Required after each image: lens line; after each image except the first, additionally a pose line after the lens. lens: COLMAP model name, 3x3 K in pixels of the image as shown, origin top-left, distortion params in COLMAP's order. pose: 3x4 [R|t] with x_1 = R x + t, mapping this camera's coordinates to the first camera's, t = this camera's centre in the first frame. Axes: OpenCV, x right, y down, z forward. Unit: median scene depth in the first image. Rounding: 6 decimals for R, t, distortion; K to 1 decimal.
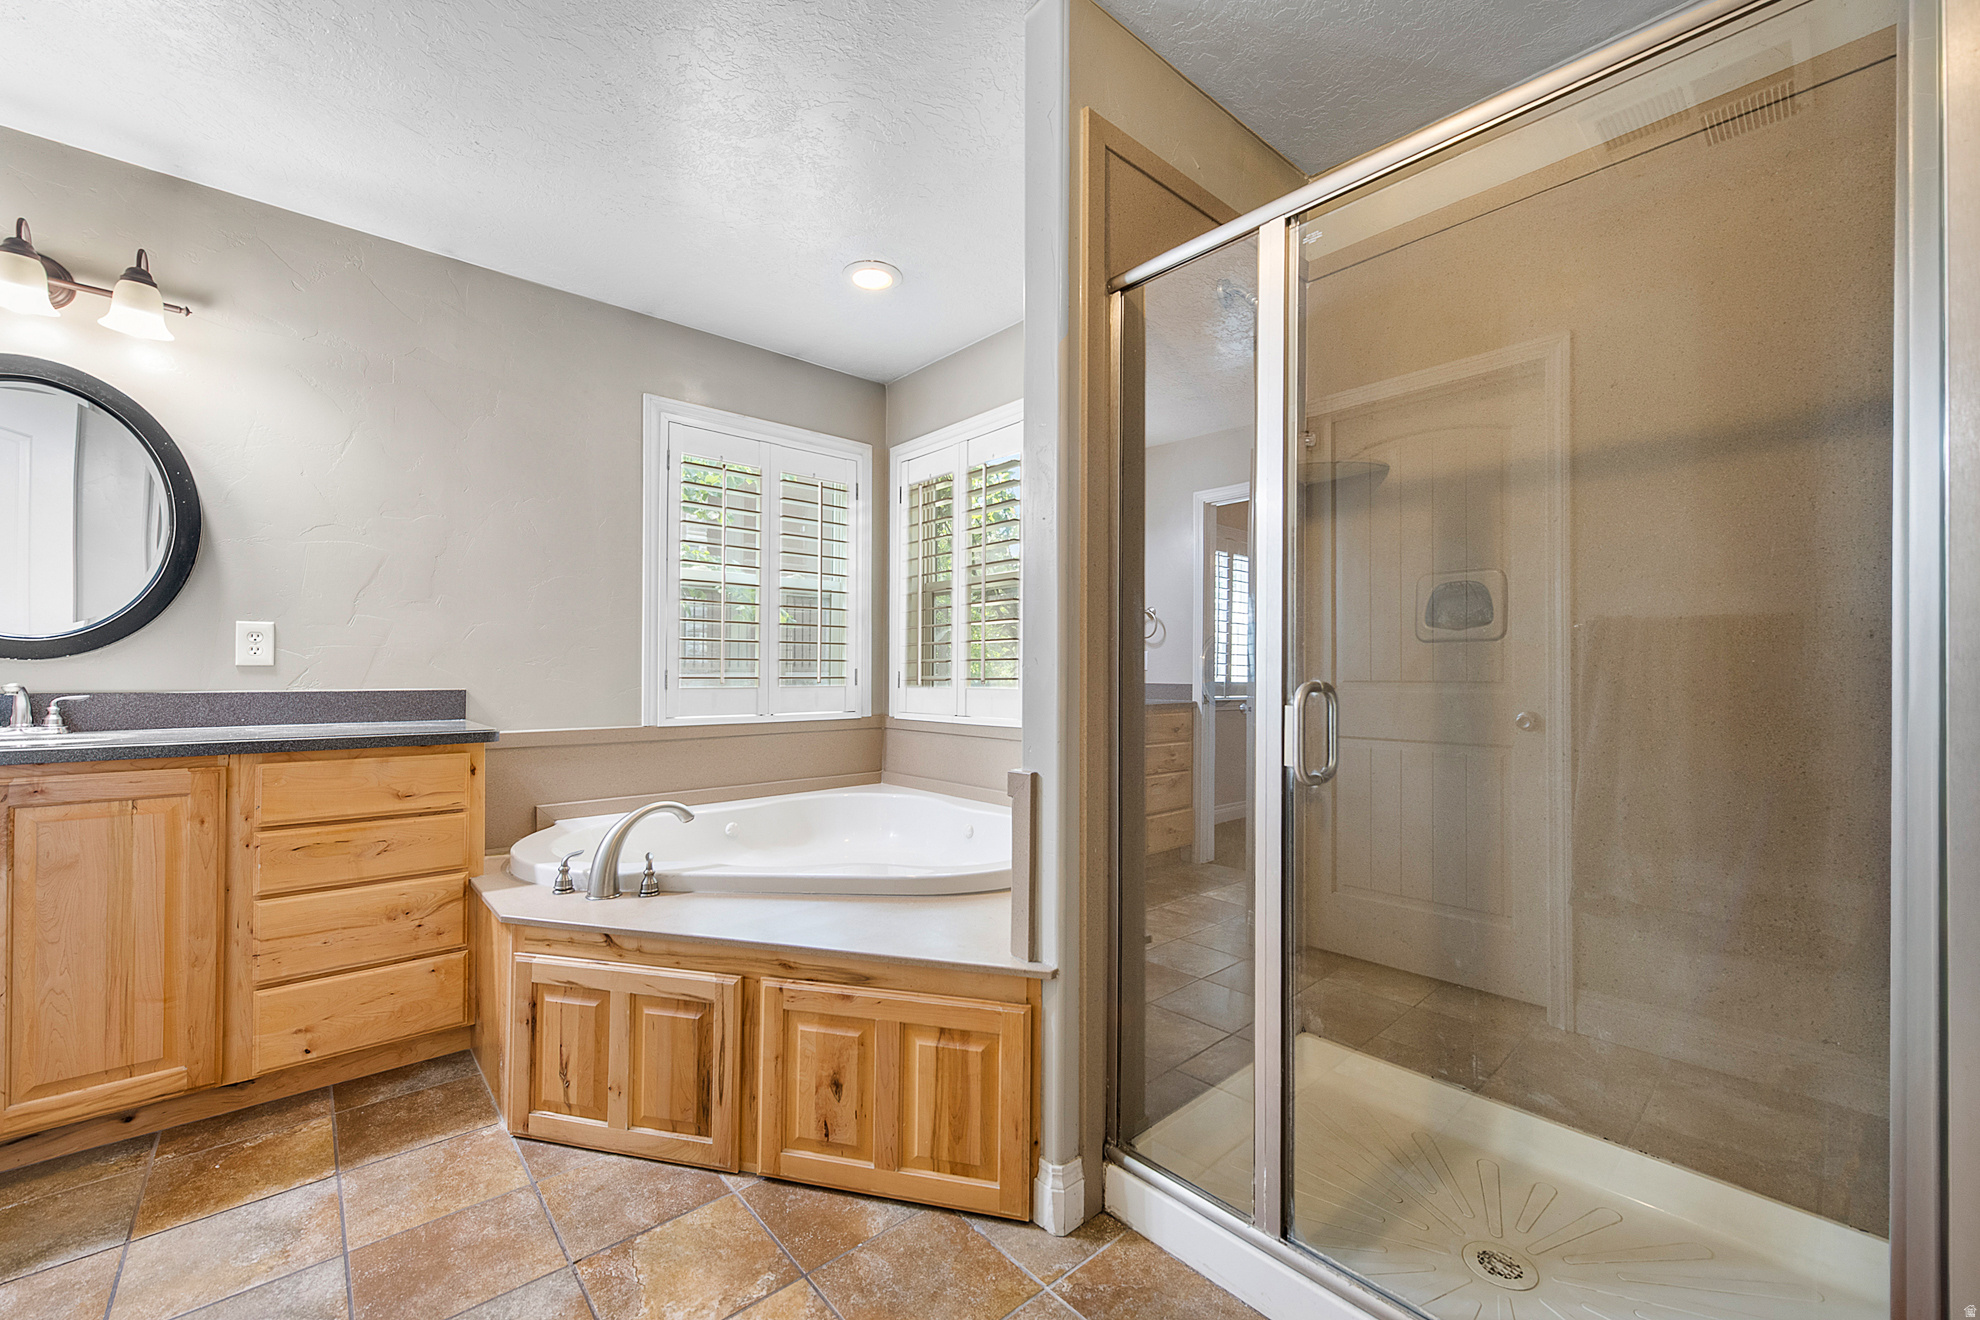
lens RADIAL K [[802.9, 0, 985.1], [0, 802.9, 657.0], [0, 0, 1]] dist [0.001058, -0.001128]
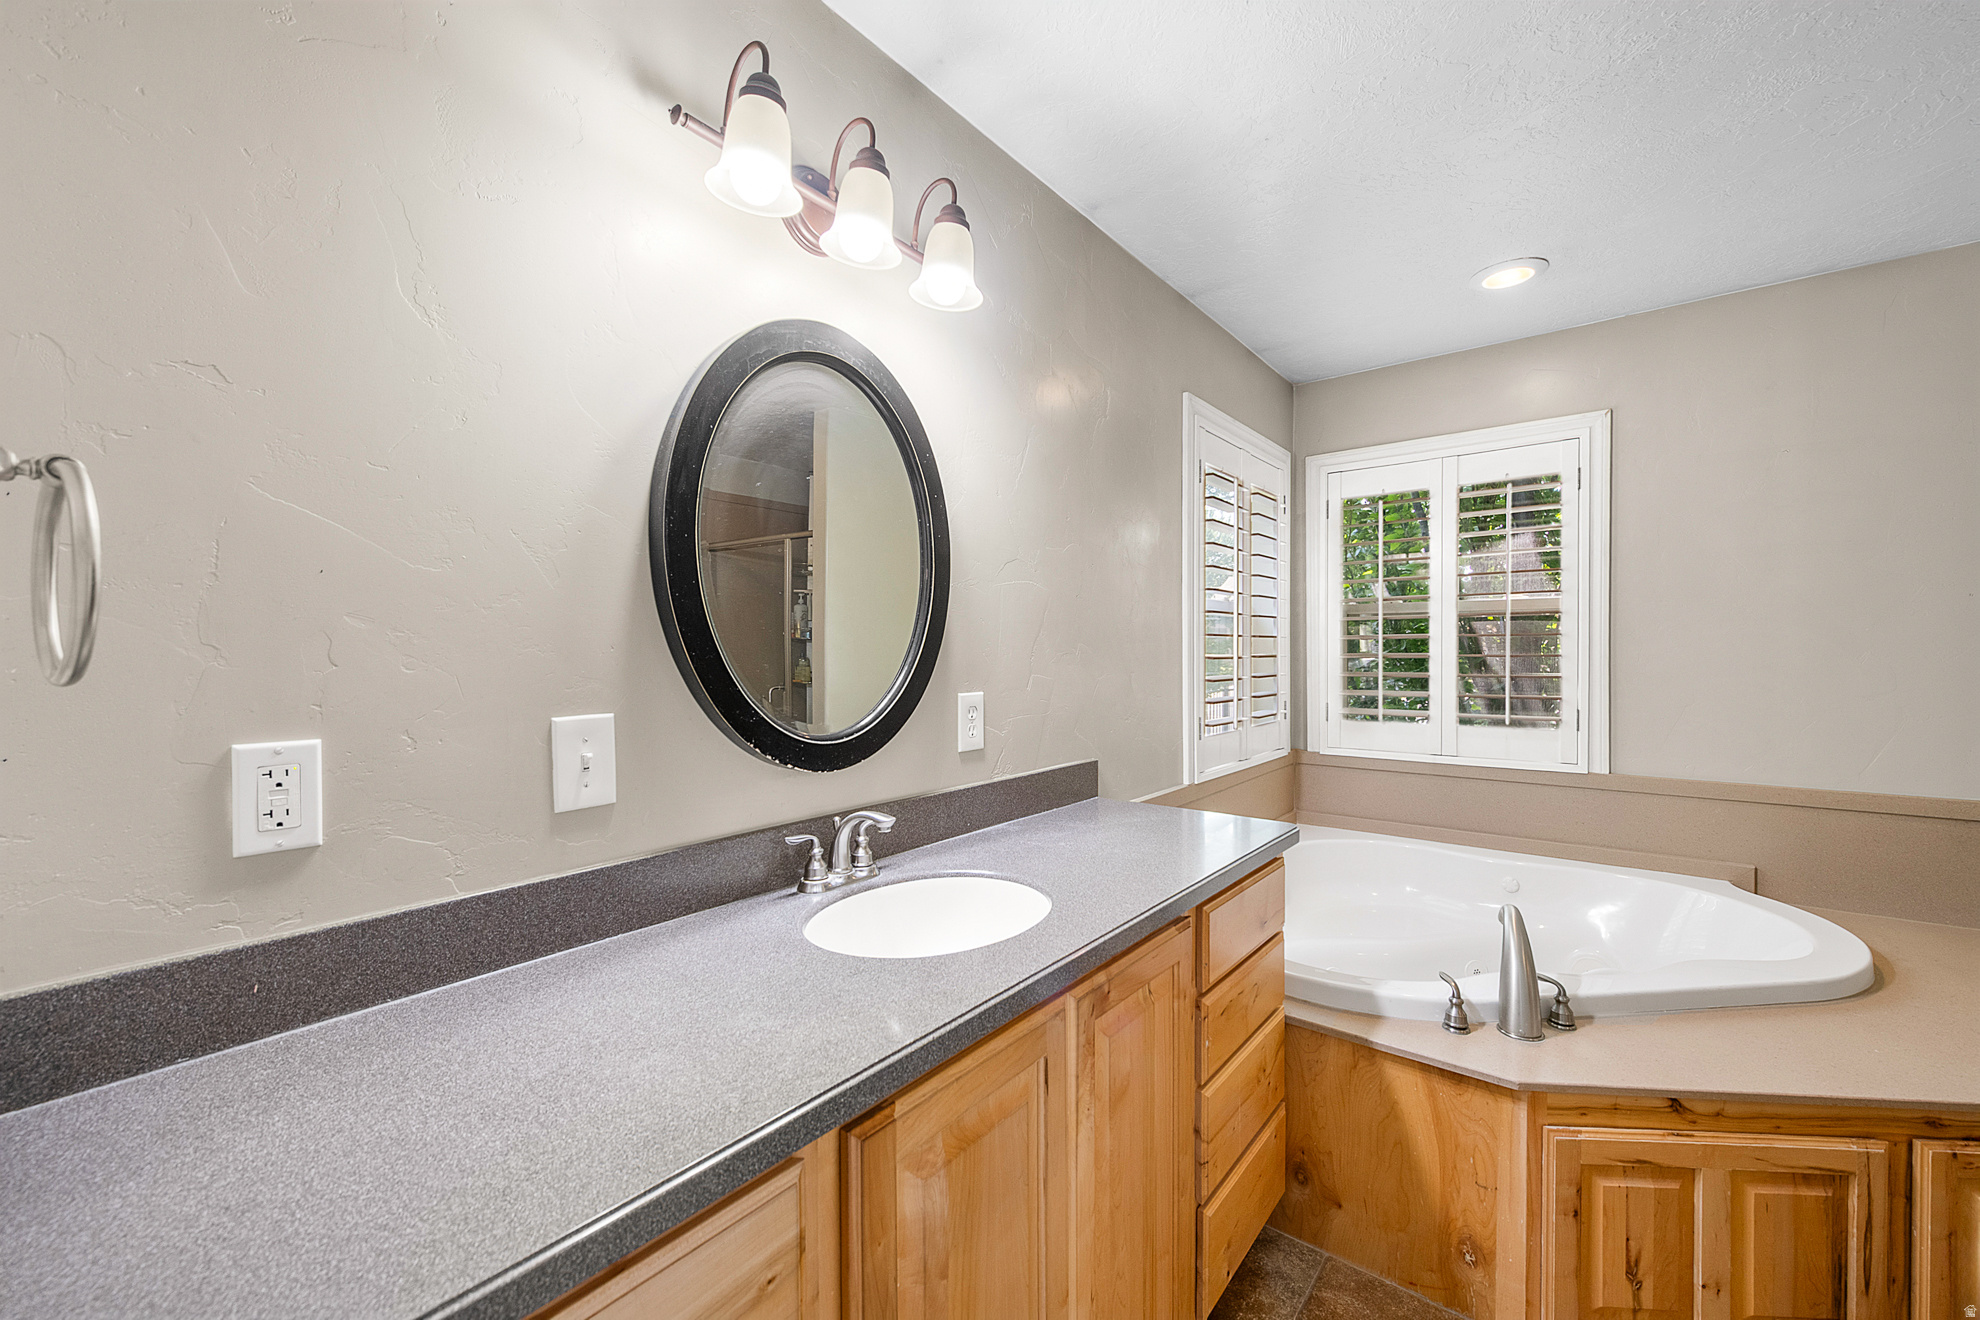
lens RADIAL K [[802.9, 0, 987.7], [0, 802.9, 662.3], [0, 0, 1]] dist [0.001058, -0.001128]
pose [[0.986251, -0.006567, 0.165123, -1.290814], [0.000674, 0.999362, 0.035717, -0.125472], [-0.165252, -0.035114, 0.985626, 0.329926]]
